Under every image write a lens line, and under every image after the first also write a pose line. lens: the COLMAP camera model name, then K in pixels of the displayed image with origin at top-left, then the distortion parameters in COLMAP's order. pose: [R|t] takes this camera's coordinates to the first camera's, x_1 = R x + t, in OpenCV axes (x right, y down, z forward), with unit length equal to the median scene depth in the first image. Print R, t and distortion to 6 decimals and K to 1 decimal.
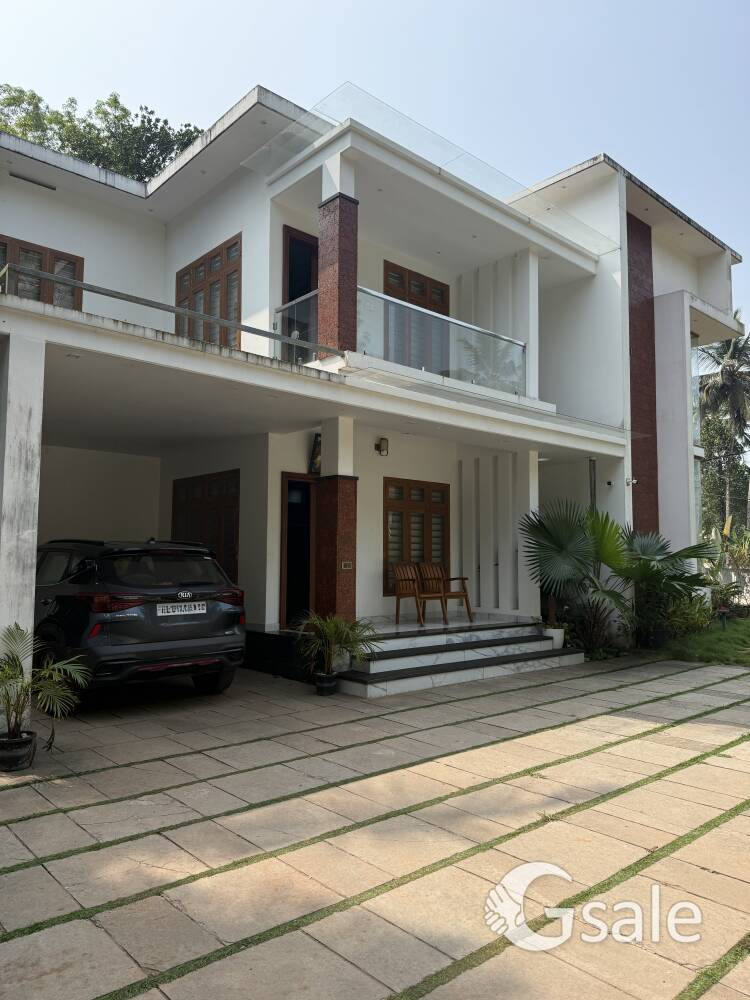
lens RADIAL K [[699.0, 0, 373.3], [0, 699.0, 504.4], [0, 0, 1]] dist [0.009228, 0.000678]
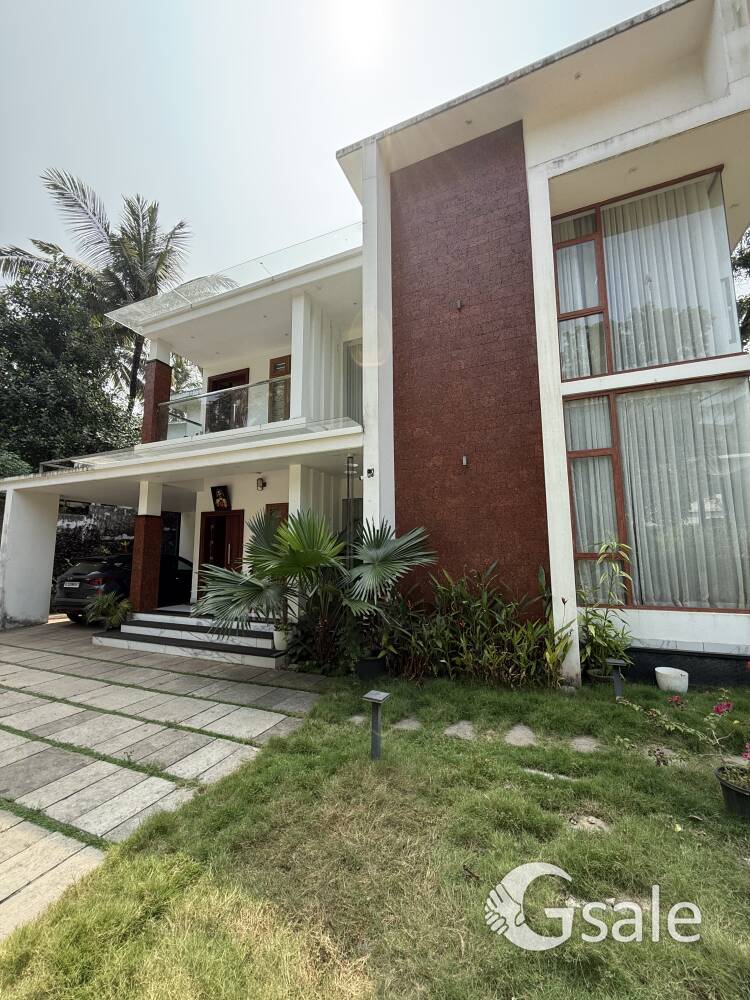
lens RADIAL K [[404.4, 0, 372.9], [0, 404.4, 495.8], [0, 0, 1]] dist [-0.002168, -0.000055]
pose [[0.412450, -0.138599, -0.900375, 0.985097], [0.078631, 0.990086, -0.116388, 0.066870], [0.907580, -0.022793, 0.419260, 0.972107]]
